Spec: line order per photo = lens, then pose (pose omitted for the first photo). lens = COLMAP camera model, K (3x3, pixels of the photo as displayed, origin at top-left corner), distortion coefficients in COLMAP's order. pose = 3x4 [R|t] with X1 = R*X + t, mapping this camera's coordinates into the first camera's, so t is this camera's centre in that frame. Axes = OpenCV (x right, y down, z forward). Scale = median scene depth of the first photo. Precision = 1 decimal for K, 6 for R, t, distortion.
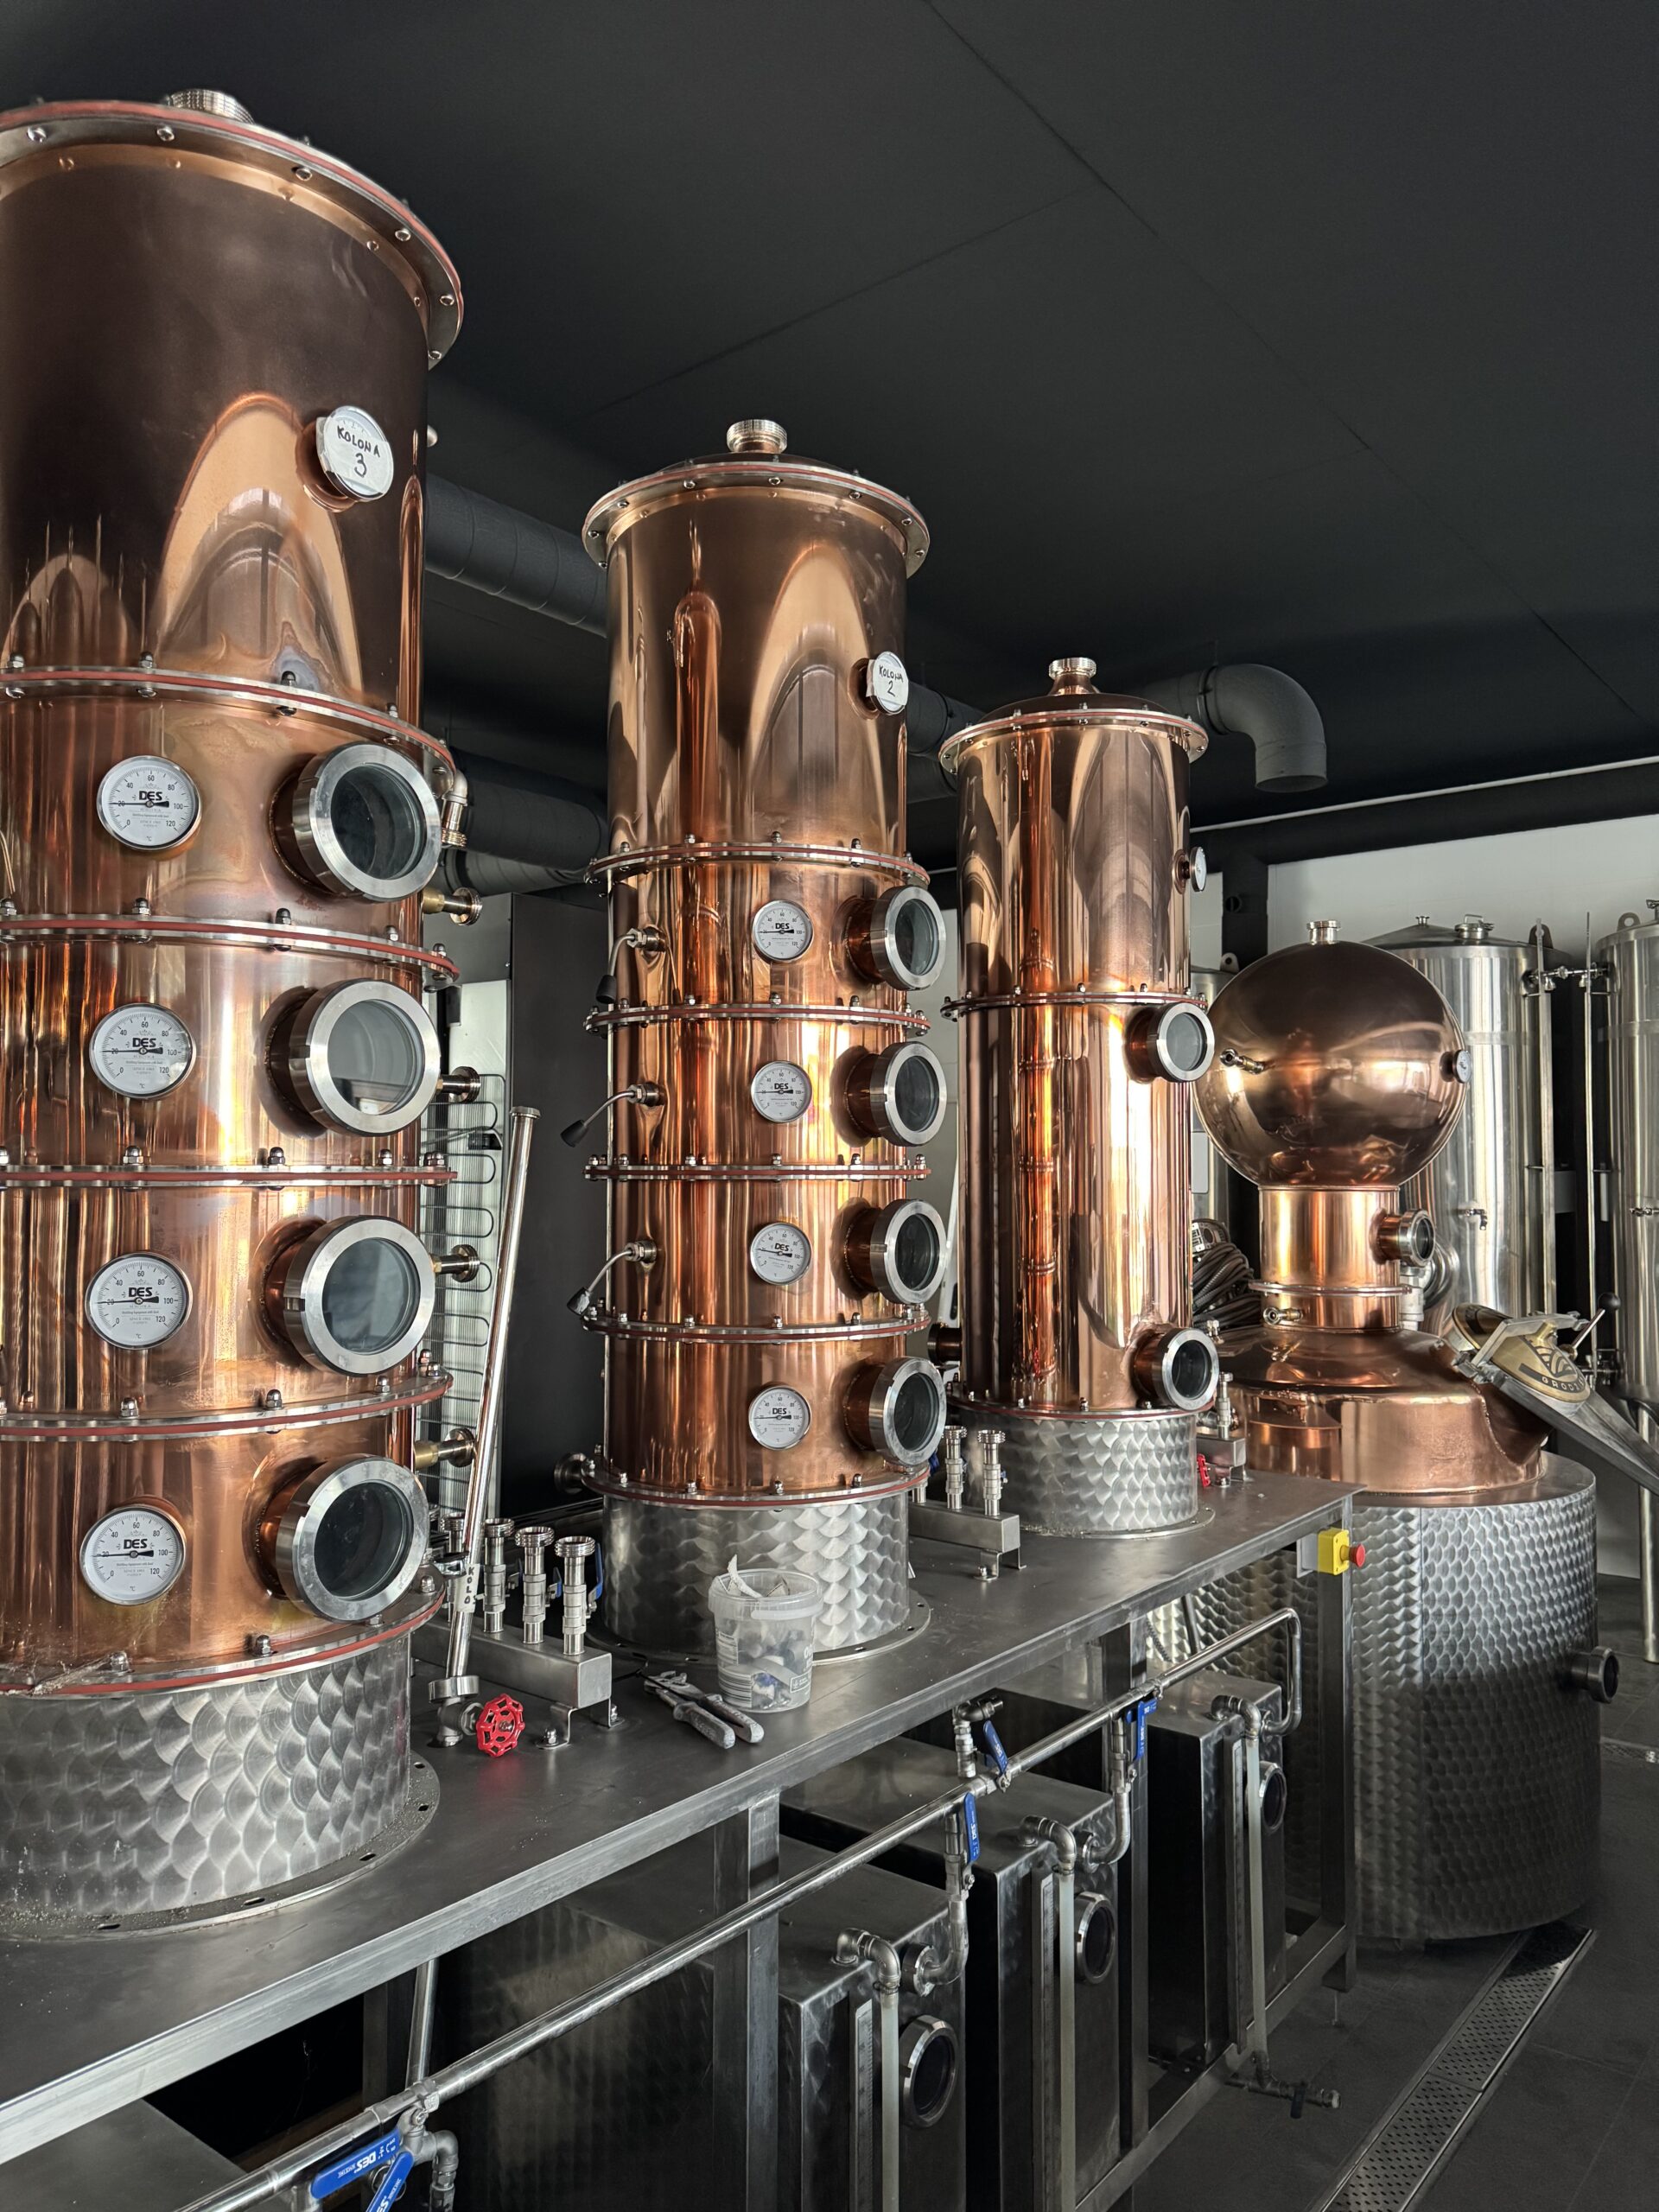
lens RADIAL K [[1565.2, 0, 829.6], [0, 1565.2, 1101.3], [0, 0, 1]] dist [0.010760, -0.000984]
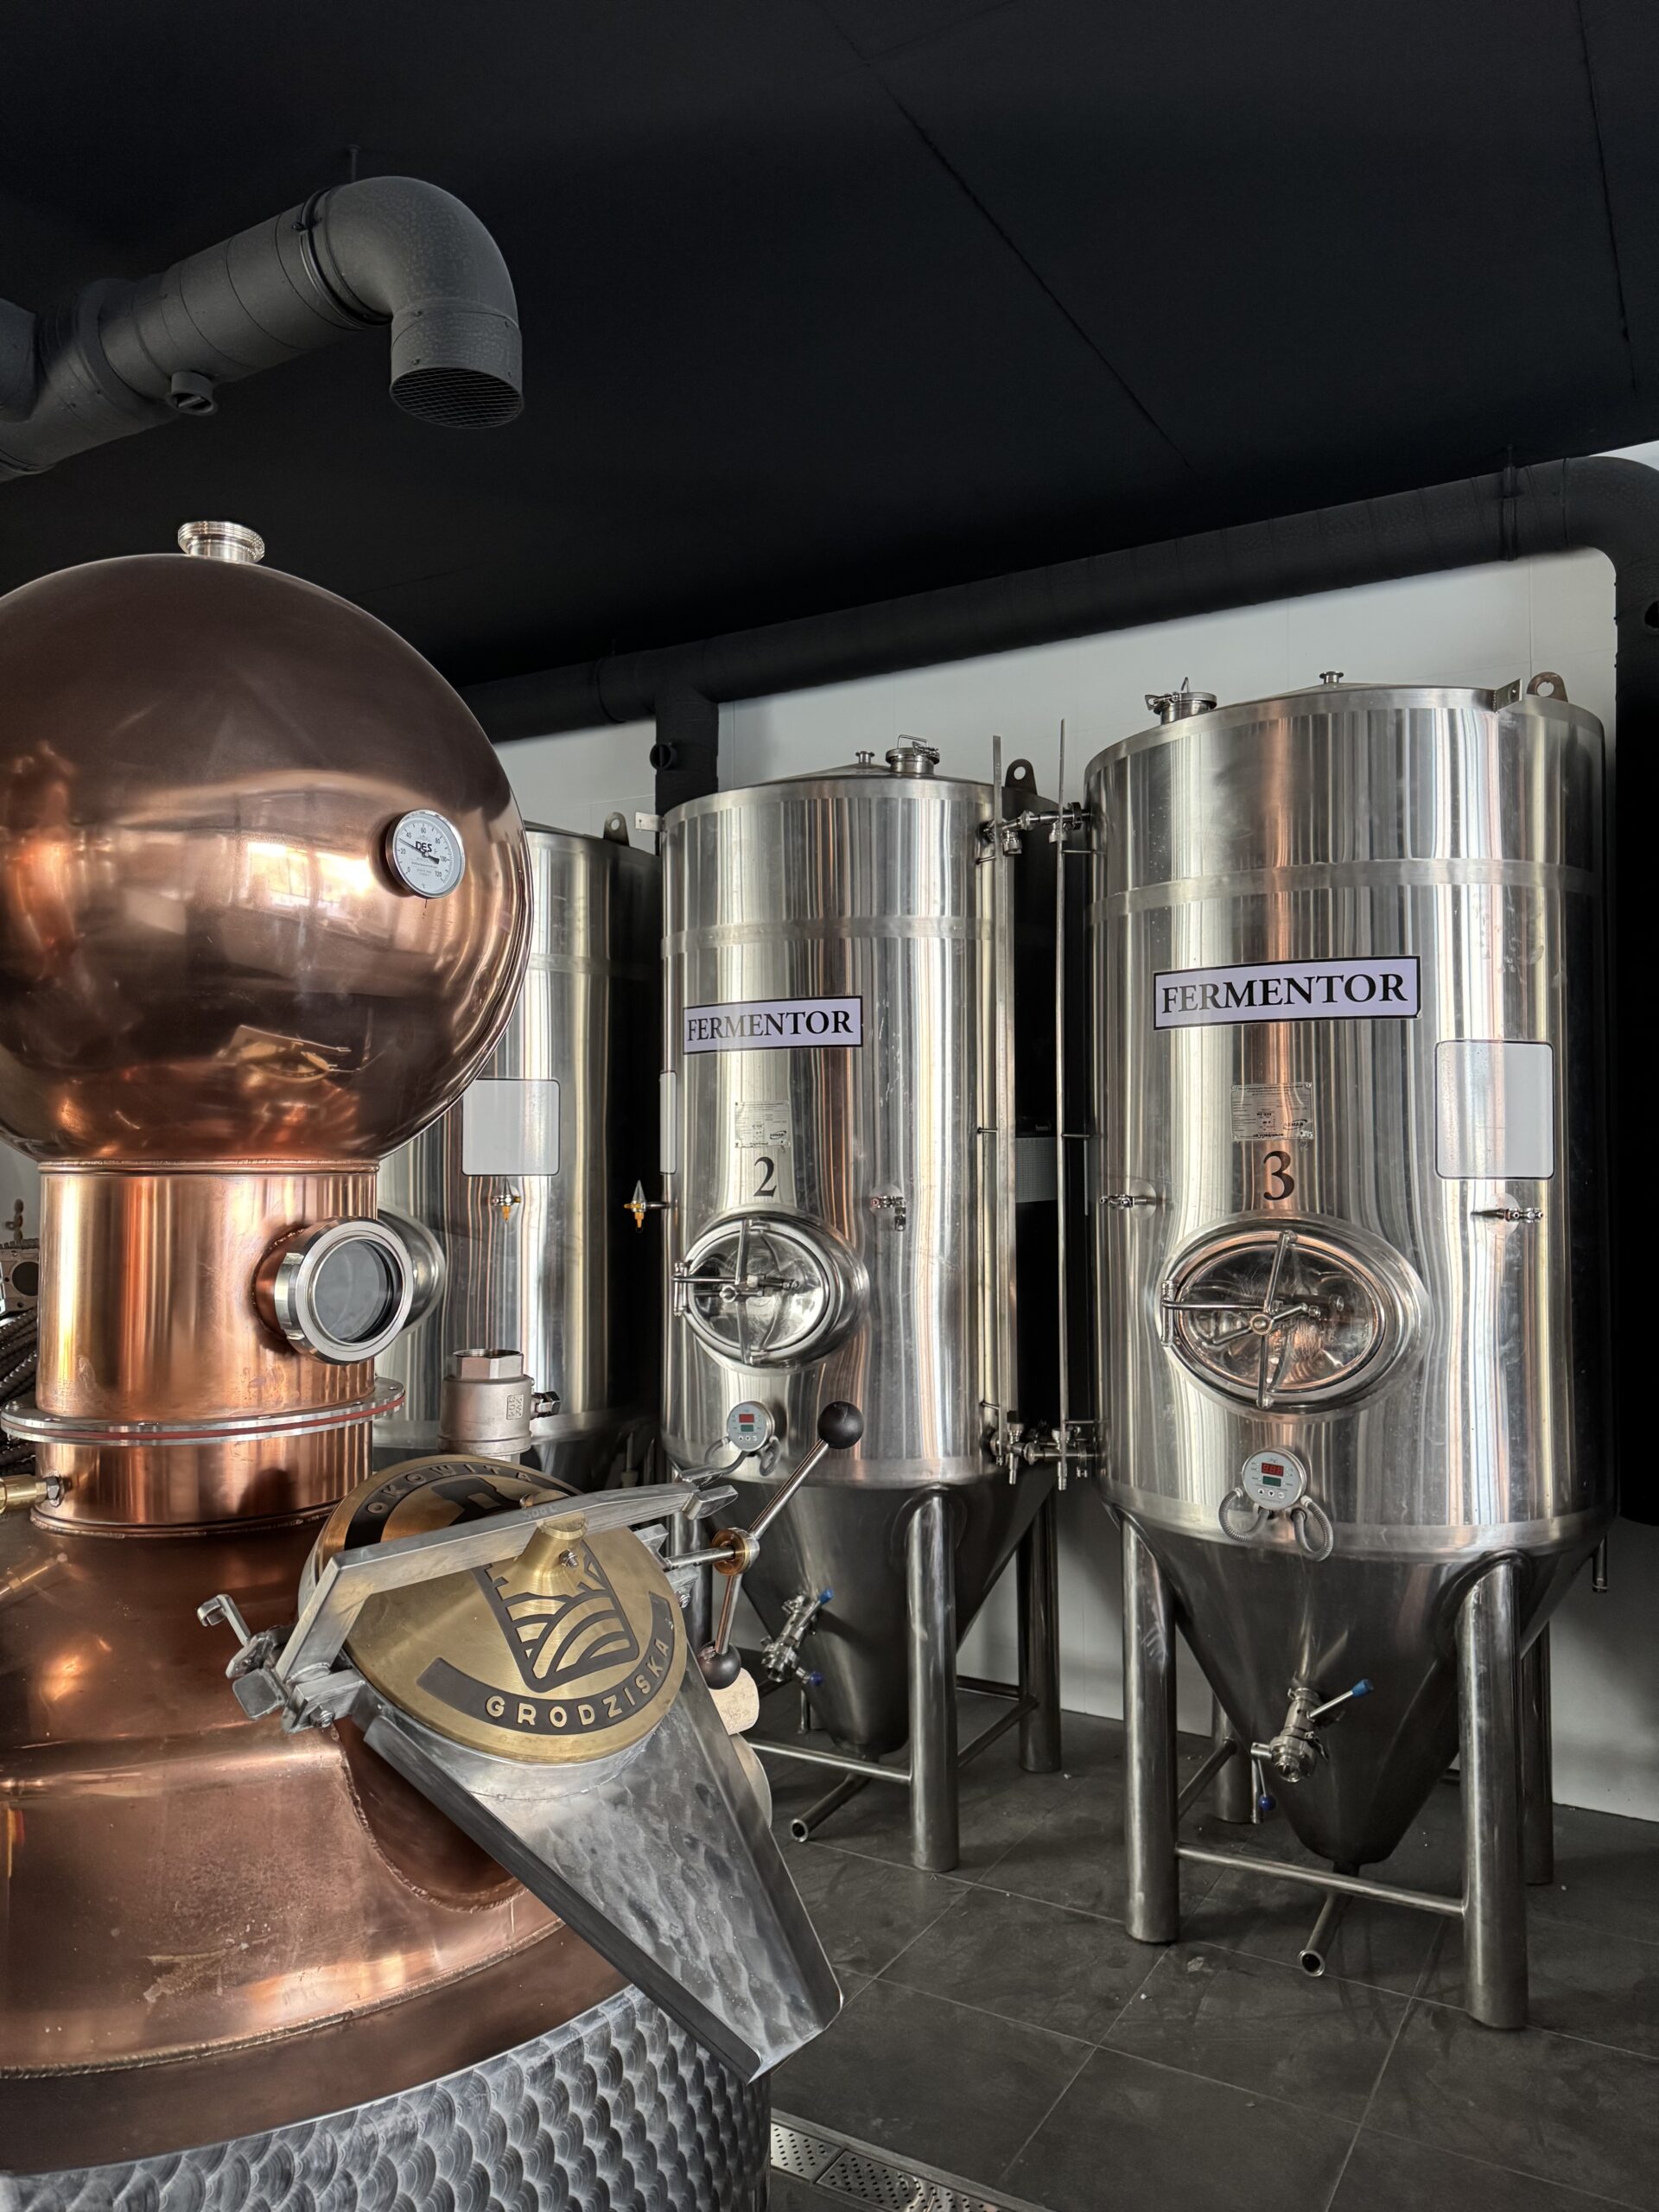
lens RADIAL K [[1565.2, 0, 825.4], [0, 1565.2, 1105.8], [0, 0, 1]] dist [0.010760, -0.000984]
pose [[0.987653, 0.005883, 0.156546, 0.293344], [-0.008716, 0.999810, 0.017420, 0.021606], [-0.156414, -0.018570, 0.987517, 0.396746]]
